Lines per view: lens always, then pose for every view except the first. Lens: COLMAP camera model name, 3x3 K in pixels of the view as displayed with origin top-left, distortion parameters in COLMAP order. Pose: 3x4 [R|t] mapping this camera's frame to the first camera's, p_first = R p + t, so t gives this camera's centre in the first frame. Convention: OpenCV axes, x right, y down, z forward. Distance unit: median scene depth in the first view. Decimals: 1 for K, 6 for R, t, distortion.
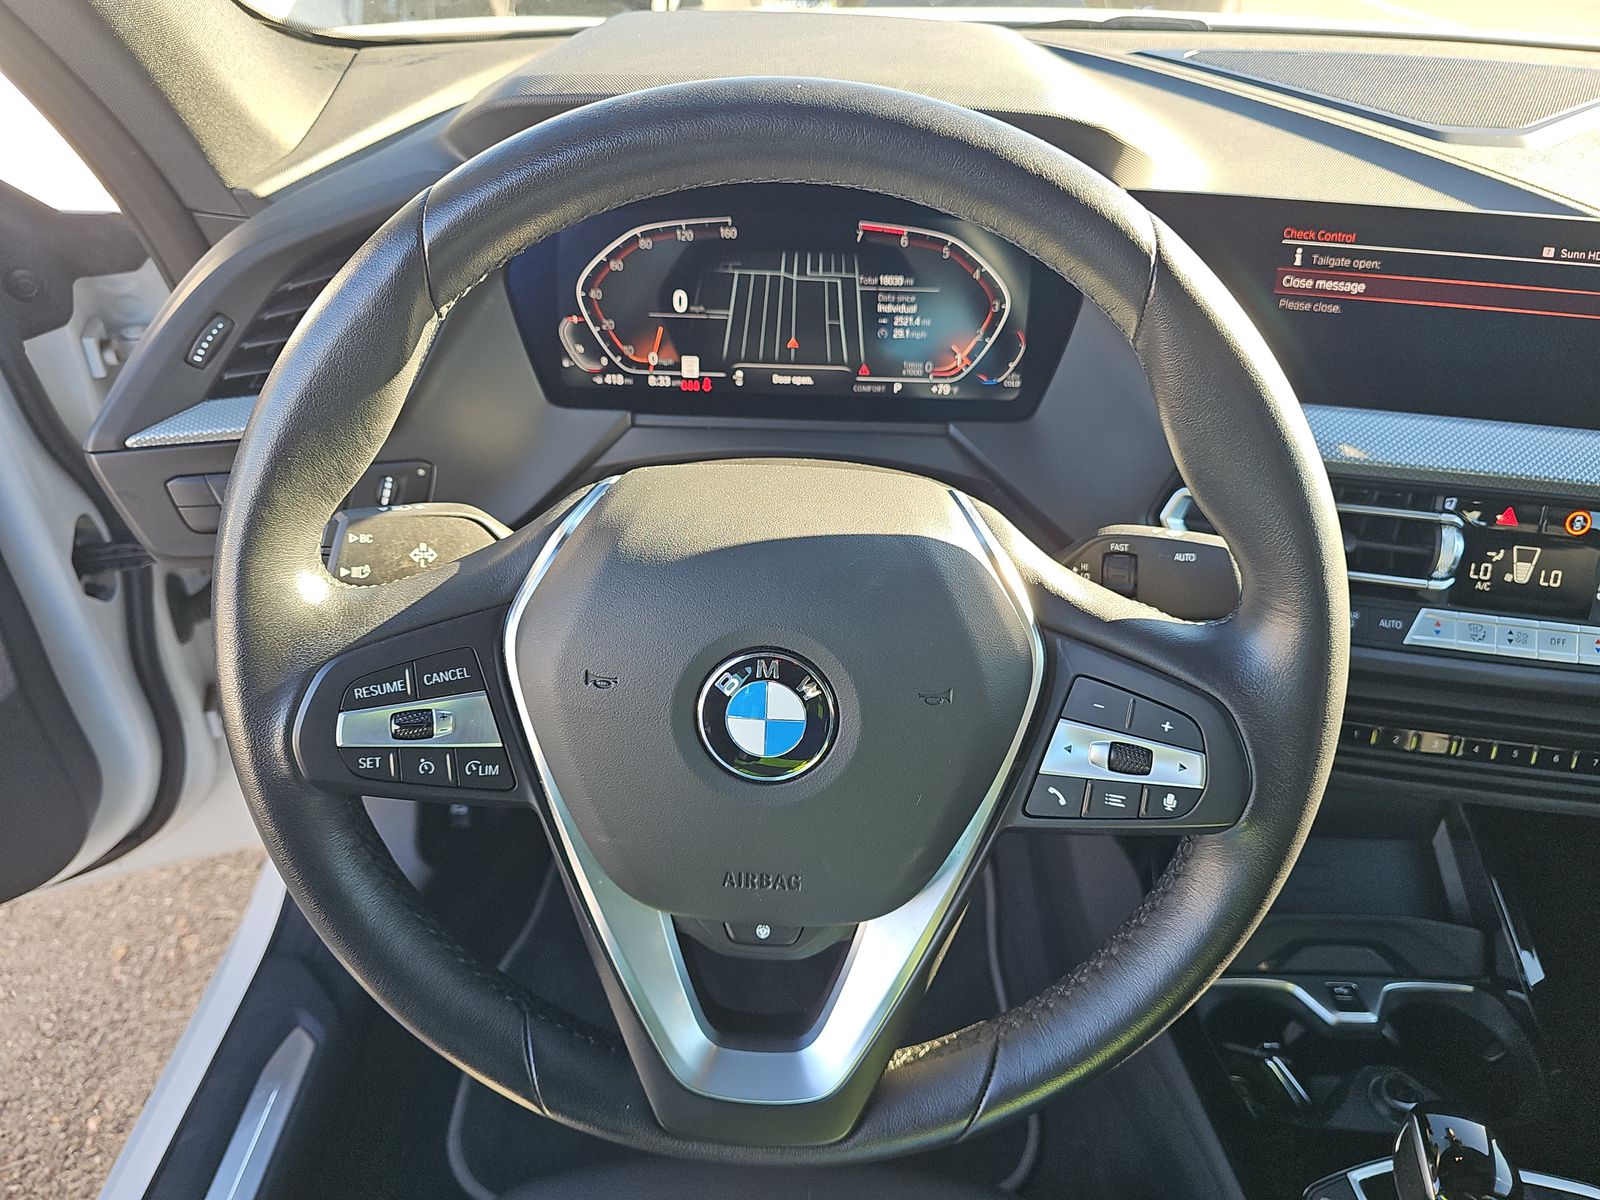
lens RADIAL K [[1052.0, 0, 779.2], [0, 1052.0, 603.2], [0, 0, 1]] dist [0.035448, -0.049104]
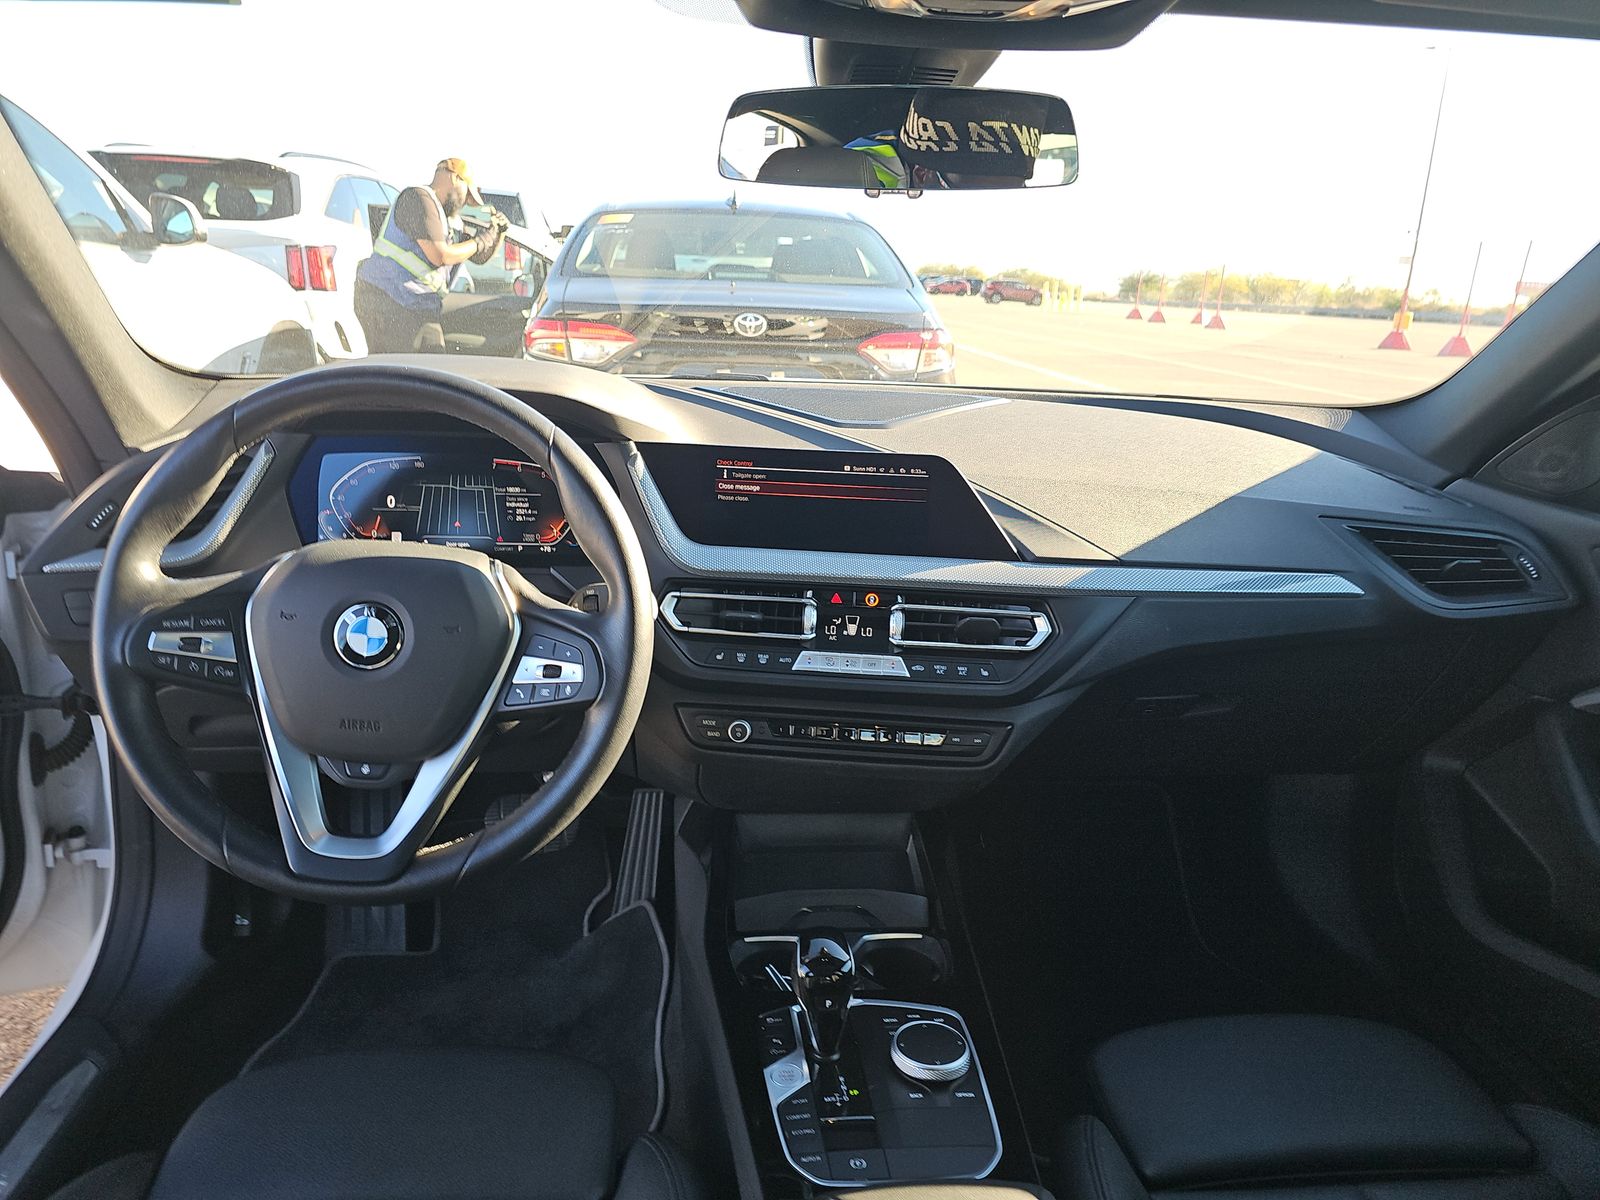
lens RADIAL K [[1052.0, 0, 779.2], [0, 1052.0, 603.2], [0, 0, 1]] dist [0.035448, -0.049104]
pose [[0.993328, -0.015942, 0.114218, 0.344939], [0.051345, 0.947959, -0.314224, 0.460104], [-0.103265, 0.317992, 0.942453, -0.669478]]
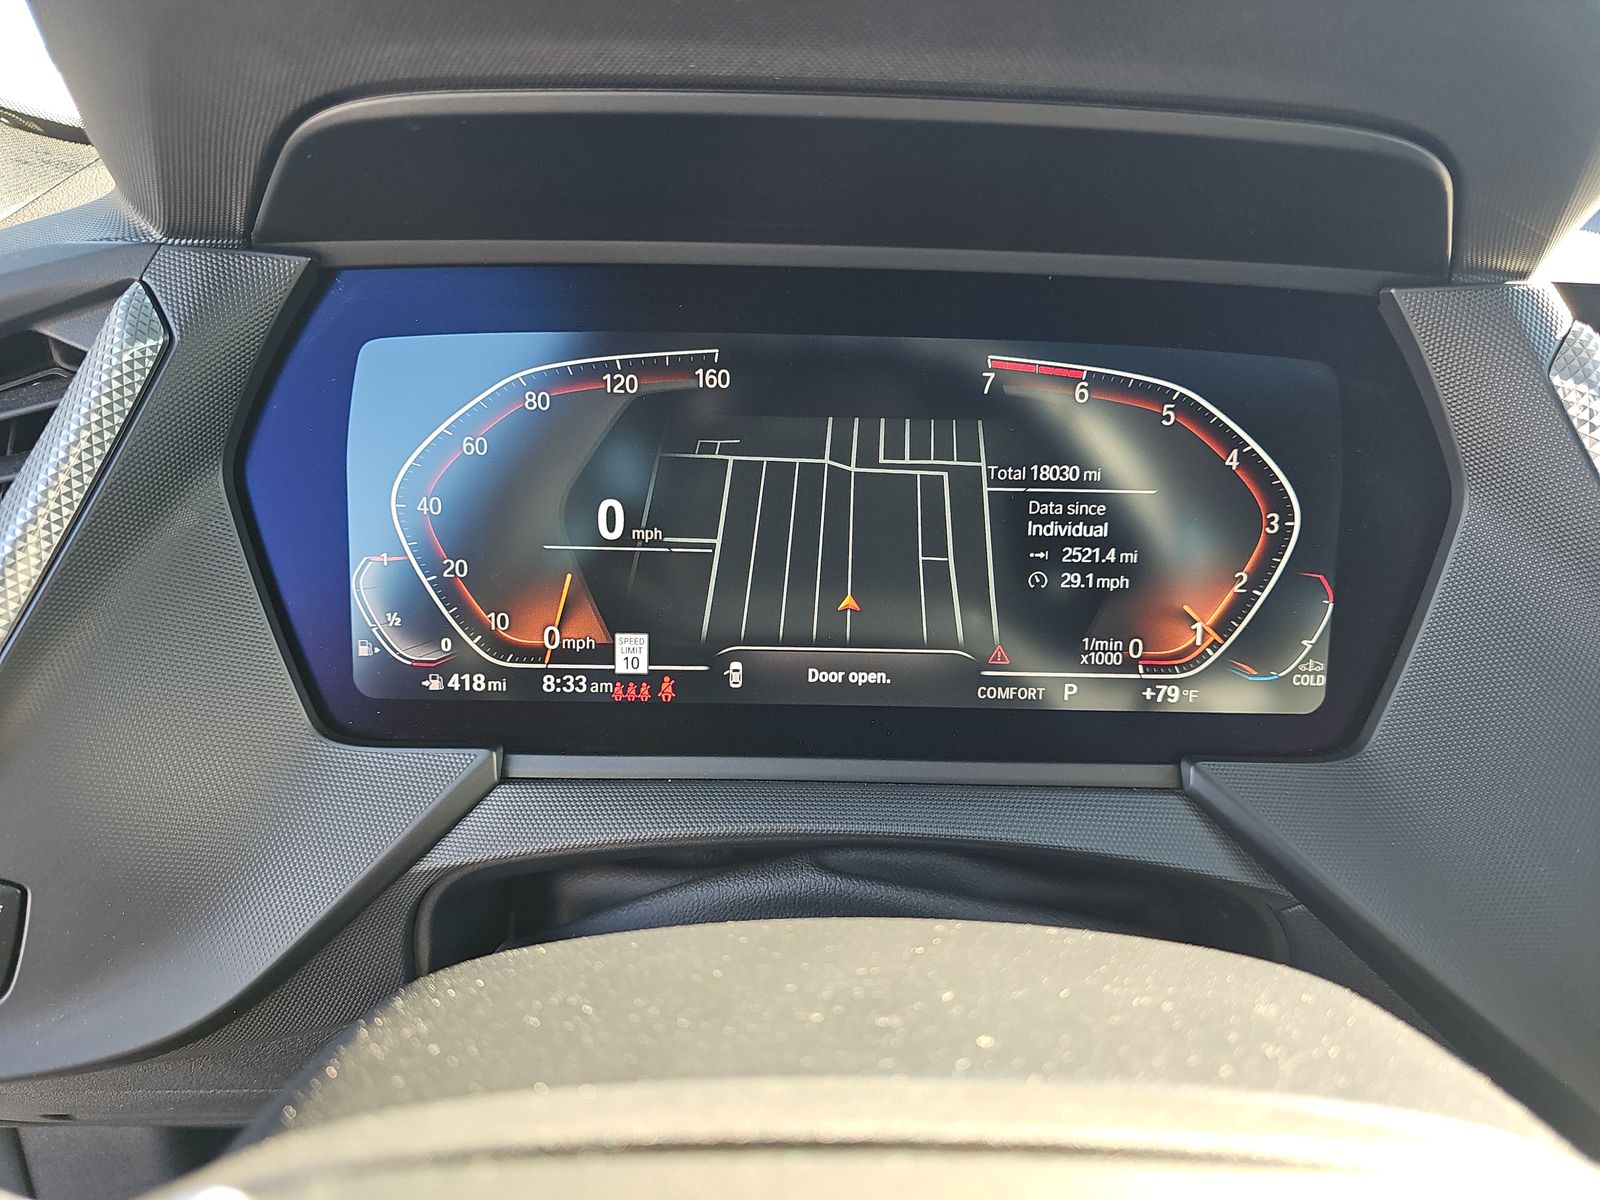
lens RADIAL K [[1052.0, 0, 779.2], [0, 1052.0, 603.2], [0, 0, 1]] dist [0.035448, -0.049104]
pose [[0.999343, -0.010795, 0.034611, -0.035163], [0.019071, 0.968413, -0.248621, -0.131591], [-0.030834, 0.249117, 0.967982, 0.552695]]
